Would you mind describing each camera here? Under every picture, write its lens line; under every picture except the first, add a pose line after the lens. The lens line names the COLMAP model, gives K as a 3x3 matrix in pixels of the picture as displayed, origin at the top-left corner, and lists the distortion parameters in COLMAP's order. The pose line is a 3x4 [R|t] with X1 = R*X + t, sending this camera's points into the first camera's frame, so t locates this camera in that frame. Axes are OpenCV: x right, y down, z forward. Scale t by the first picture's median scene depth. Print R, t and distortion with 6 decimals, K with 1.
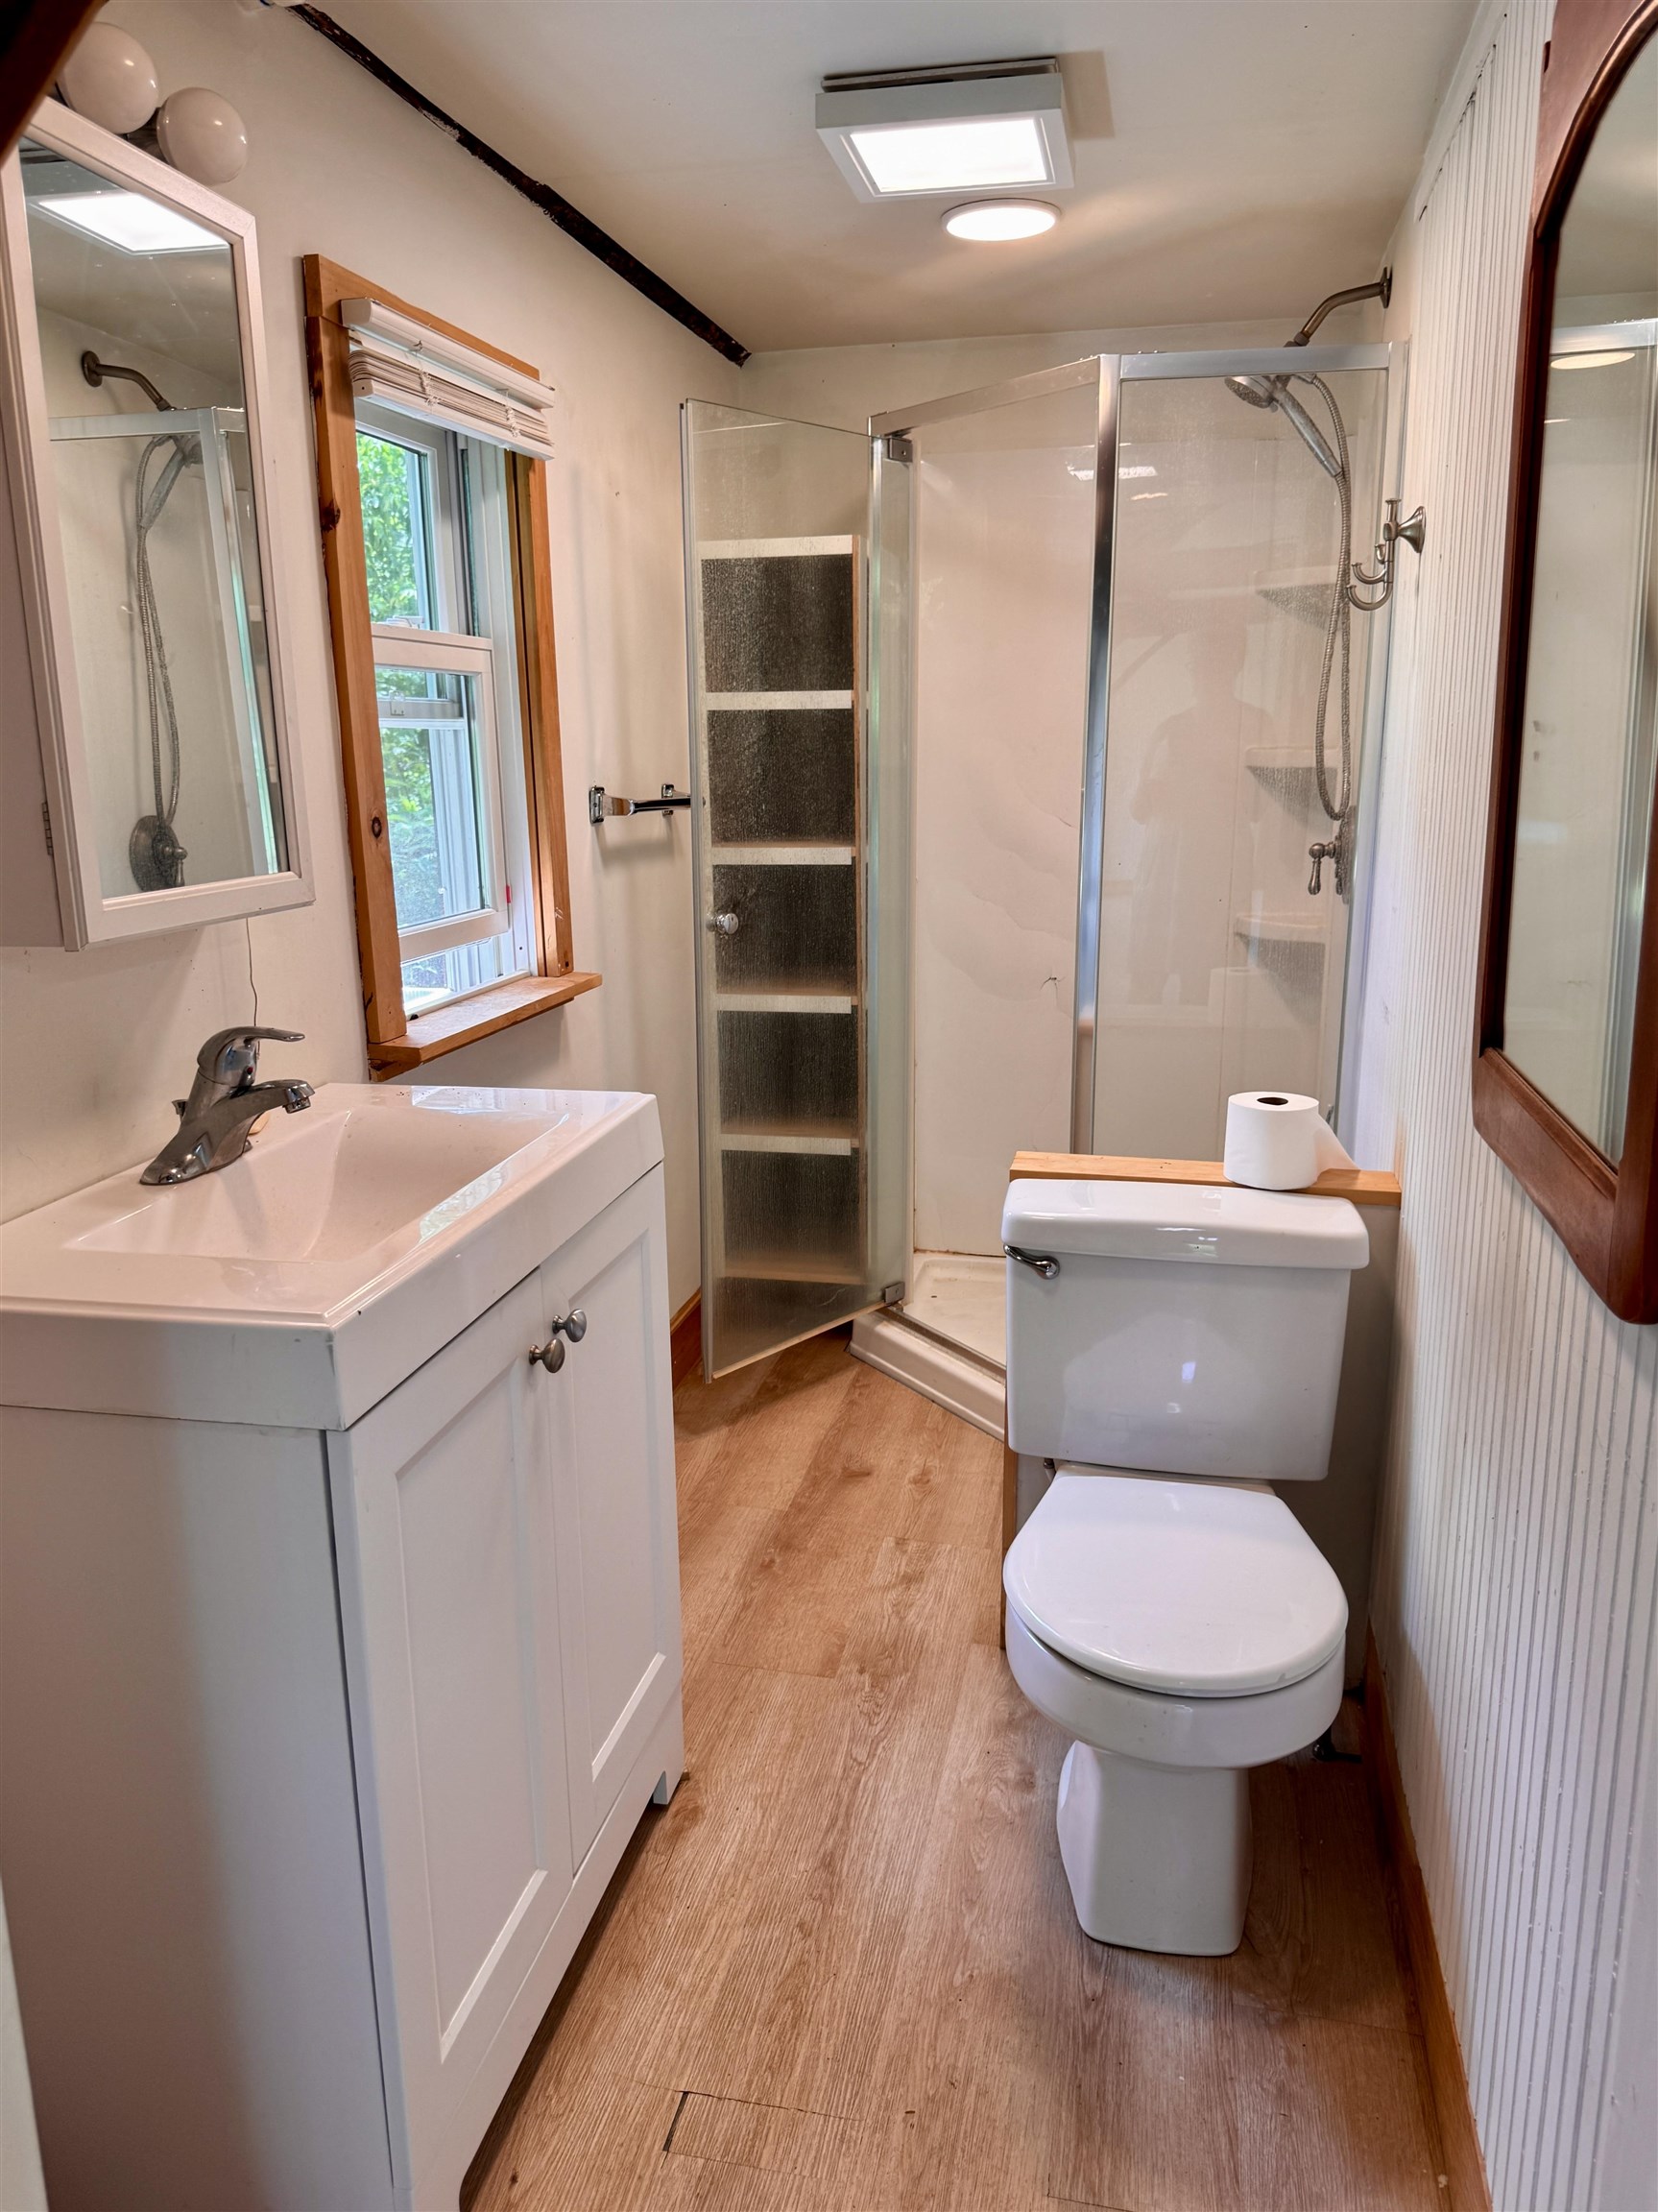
lens RADIAL K [[1586.1, 0, 828.9], [0, 1586.1, 1107.2], [0, 0, 1]] dist [-0.000806, -0.003351]
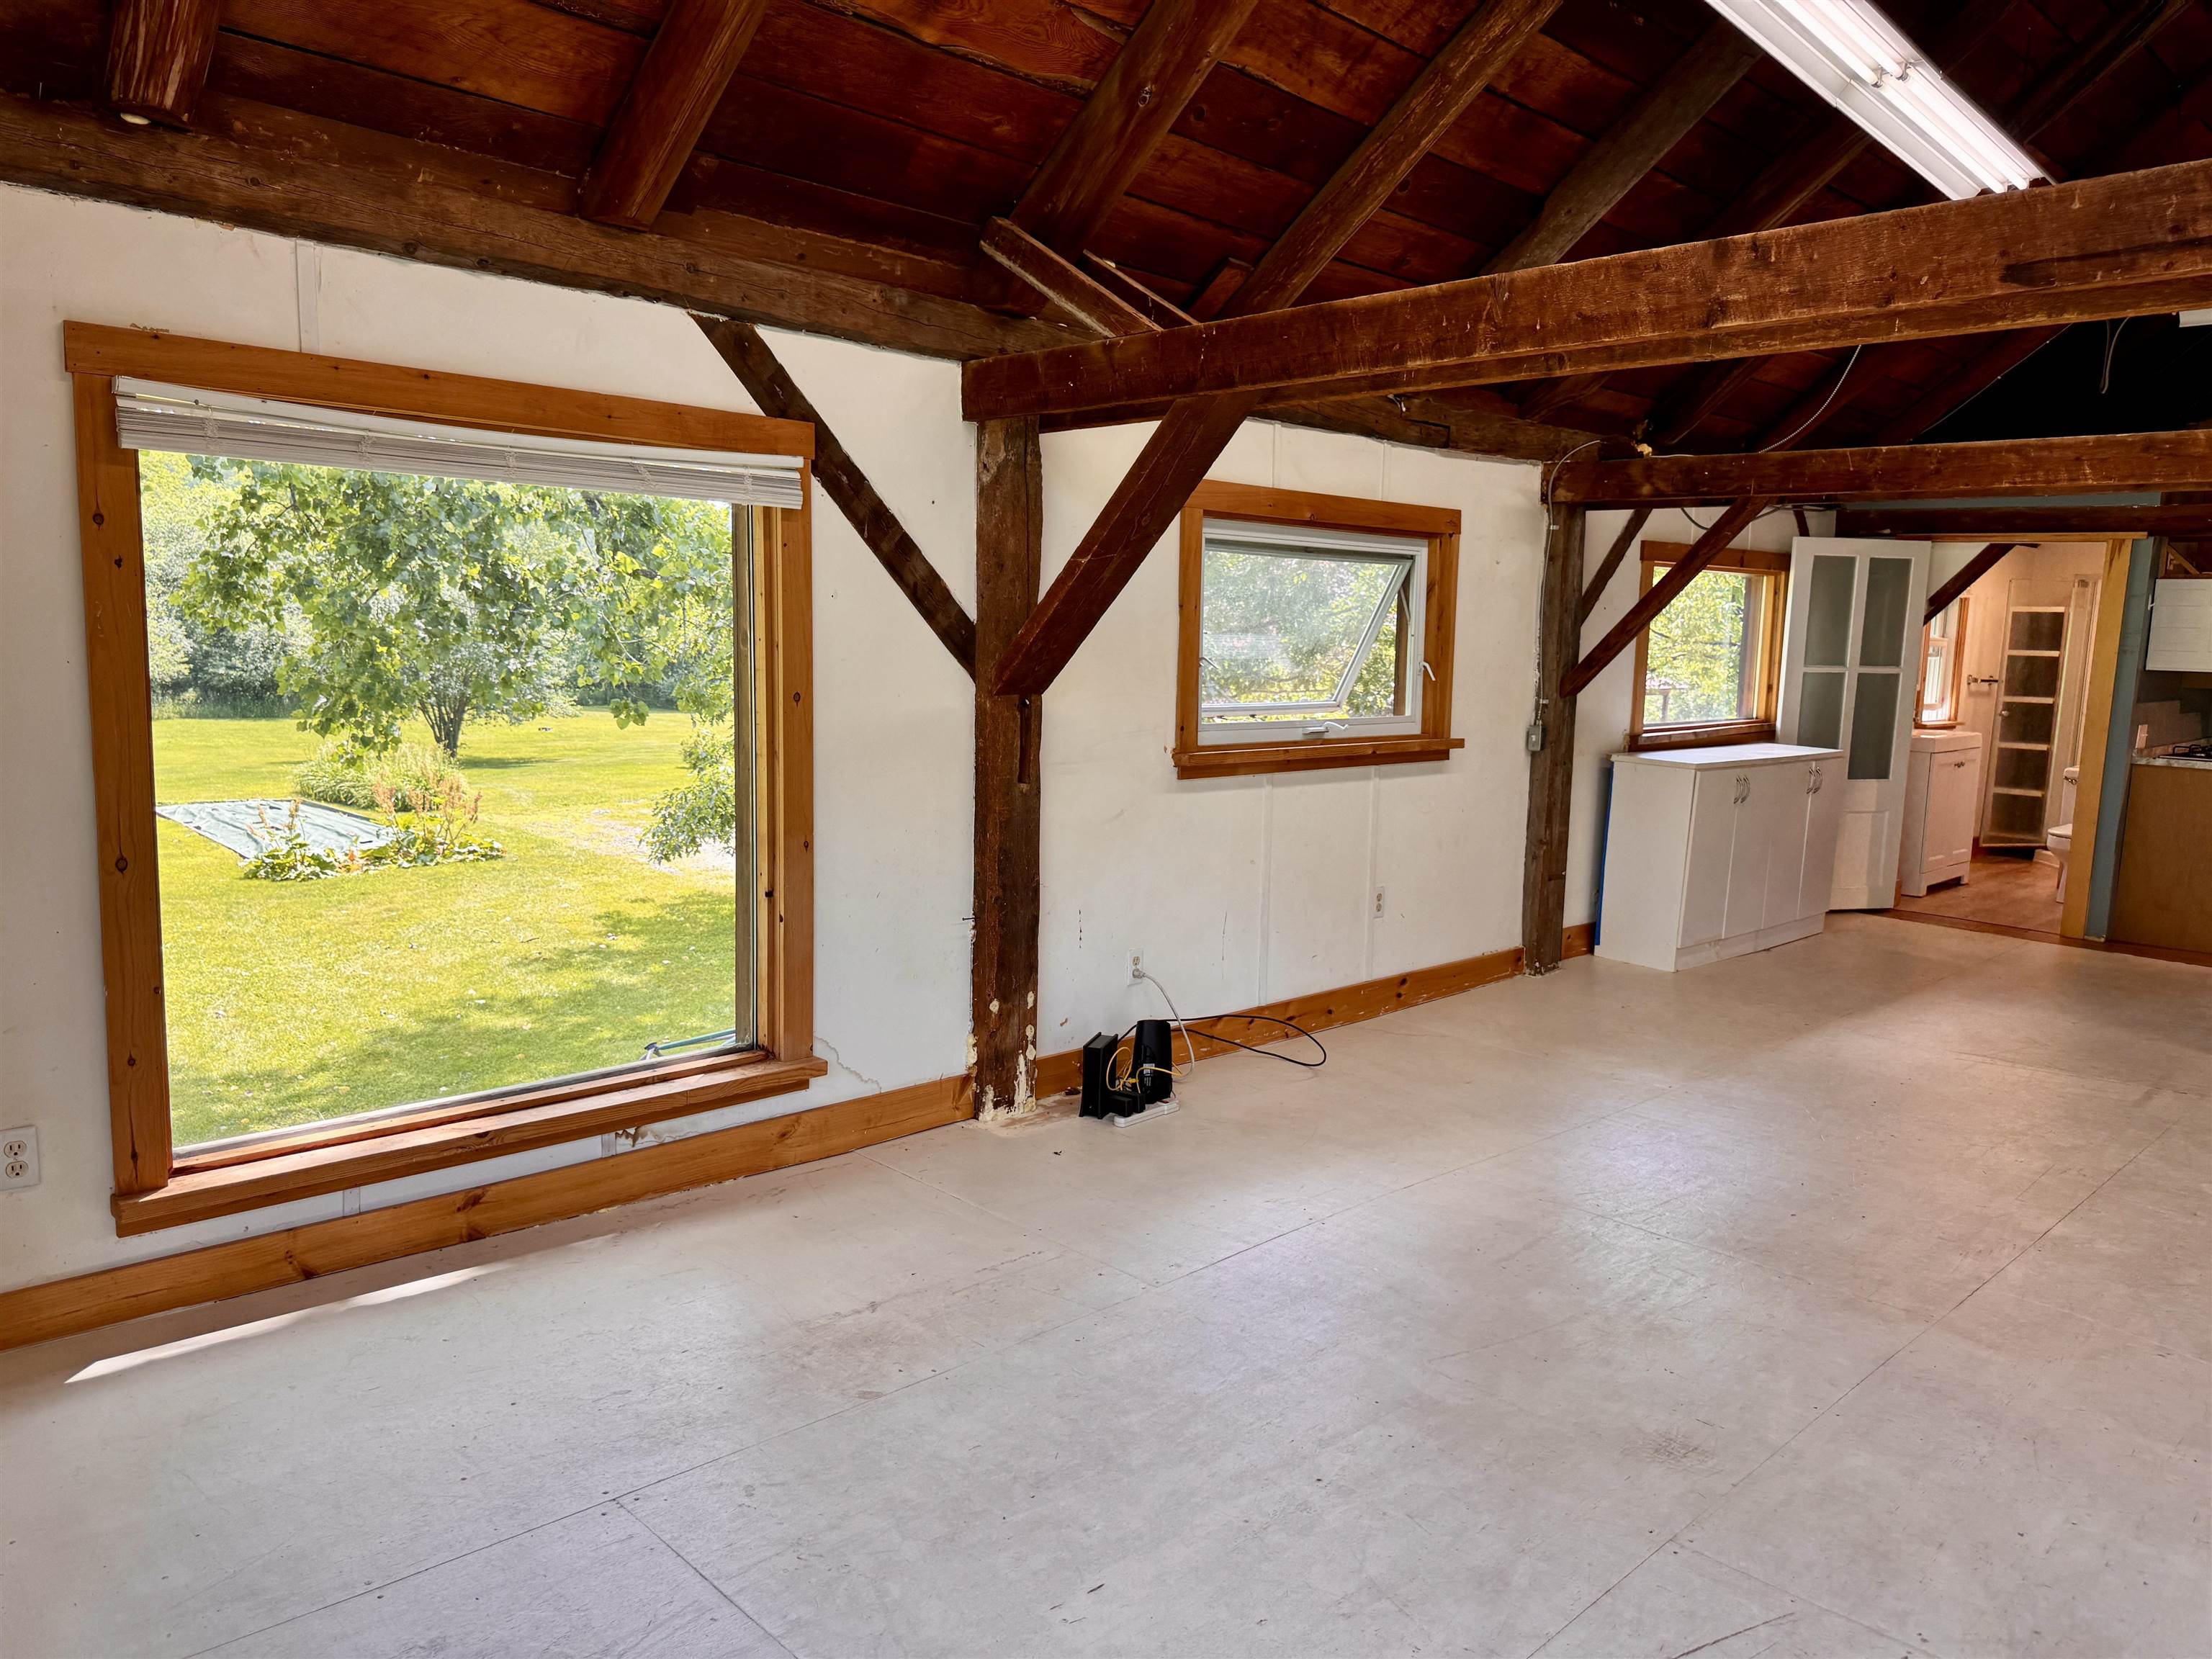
lens RADIAL K [[1586.1, 0, 1098.9], [0, 1586.1, 824.1], [0, 0, 1]] dist [-0.000806, -0.003351]
pose [[0.820838, 0.111498, -0.560173, 0.267085], [-0.169934, 0.984021, -0.053148, 0.614377], [0.545296, 0.138819, 0.826669, -2.806957]]
